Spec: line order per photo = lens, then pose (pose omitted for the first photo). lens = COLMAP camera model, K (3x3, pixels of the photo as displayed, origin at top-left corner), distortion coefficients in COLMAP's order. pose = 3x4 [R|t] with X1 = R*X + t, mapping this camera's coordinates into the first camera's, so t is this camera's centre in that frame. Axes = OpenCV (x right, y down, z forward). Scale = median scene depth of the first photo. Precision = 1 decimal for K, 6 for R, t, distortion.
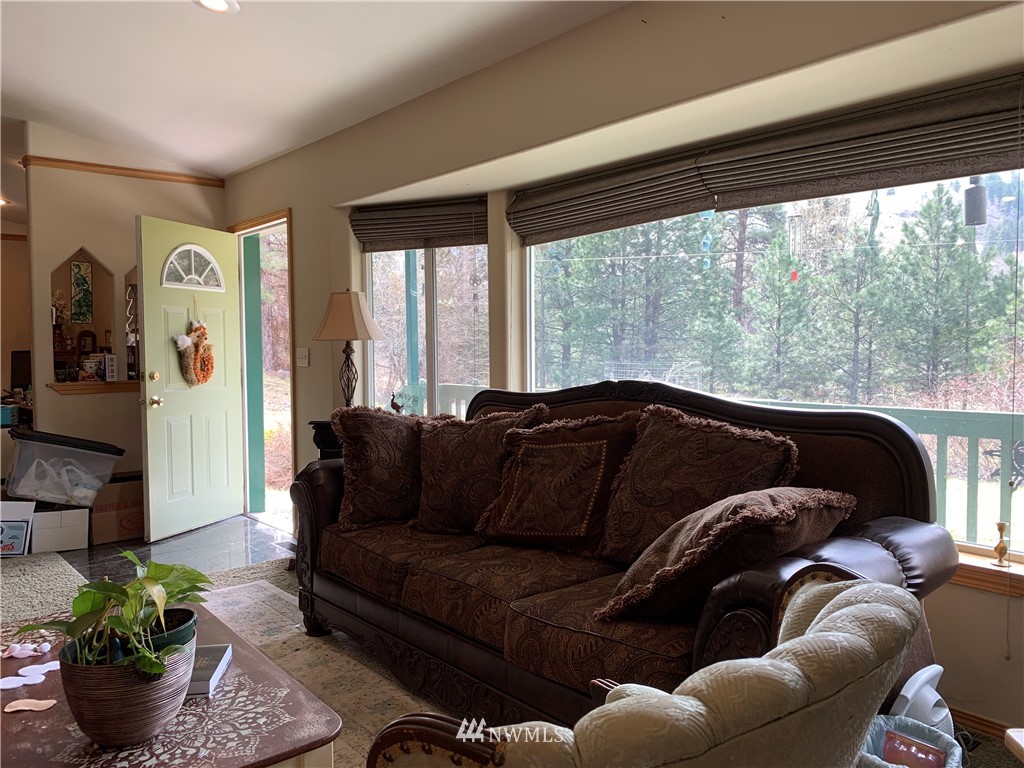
lens RADIAL K [[785.2, 0, 519.1], [0, 785.2, 375.0], [0, 0, 1]] dist [0.025540, -0.002318]
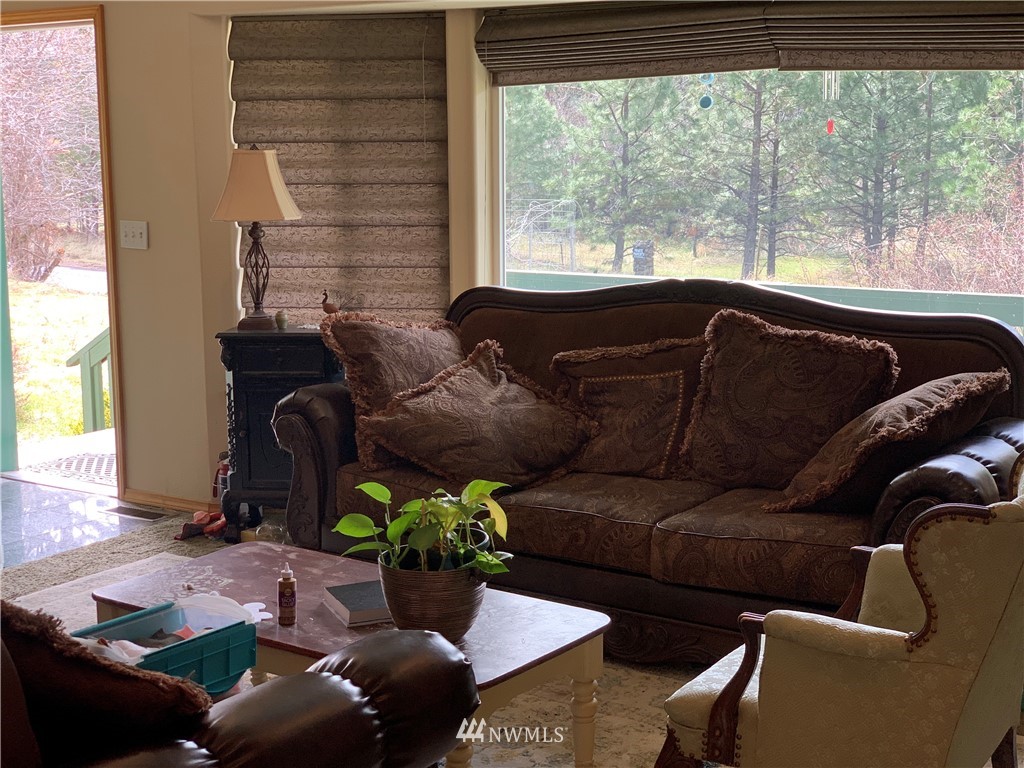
lens RADIAL K [[1540.7, 0, 505.9], [0, 1540.7, 382.0], [0, 0, 1]] dist [0.021494, 0.000000]
pose [[0.965398, -0.041650, 0.257435, -0.298249], [0.010046, 0.992370, 0.122882, -0.054070], [-0.260589, -0.116044, 0.958450, -0.339110]]
